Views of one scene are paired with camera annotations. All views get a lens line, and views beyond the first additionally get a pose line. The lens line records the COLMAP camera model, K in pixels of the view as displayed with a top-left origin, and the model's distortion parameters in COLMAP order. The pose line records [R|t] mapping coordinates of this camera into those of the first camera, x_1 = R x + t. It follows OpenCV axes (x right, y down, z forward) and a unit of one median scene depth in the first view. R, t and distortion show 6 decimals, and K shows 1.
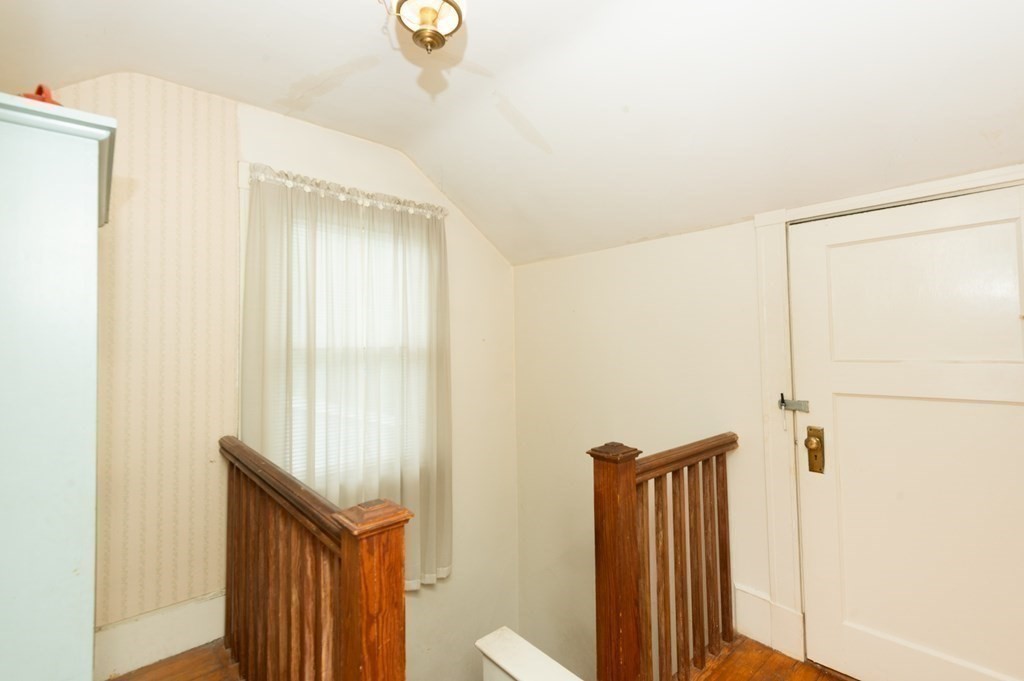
lens RADIAL K [[458.8, 0, 513.6], [0, 458.8, 333.0], [0, 0, 1]] dist [0.045085, -0.023629]
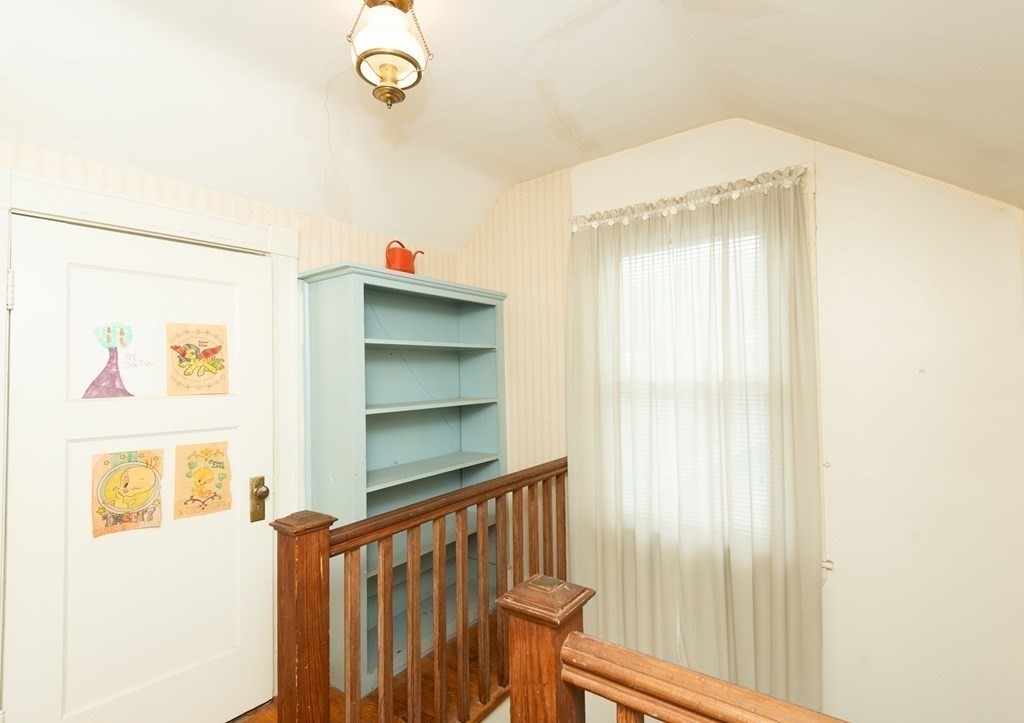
lens RADIAL K [[475.3, 0, 512.0], [0, 475.3, 361.5], [0, 0, 1]] dist [0.000591, 0.000041]
pose [[0.209320, -0.024078, -0.977551, 0.475330], [0.033908, 0.999274, -0.017353, -0.001623], [0.977259, -0.029514, 0.209985, 0.538891]]
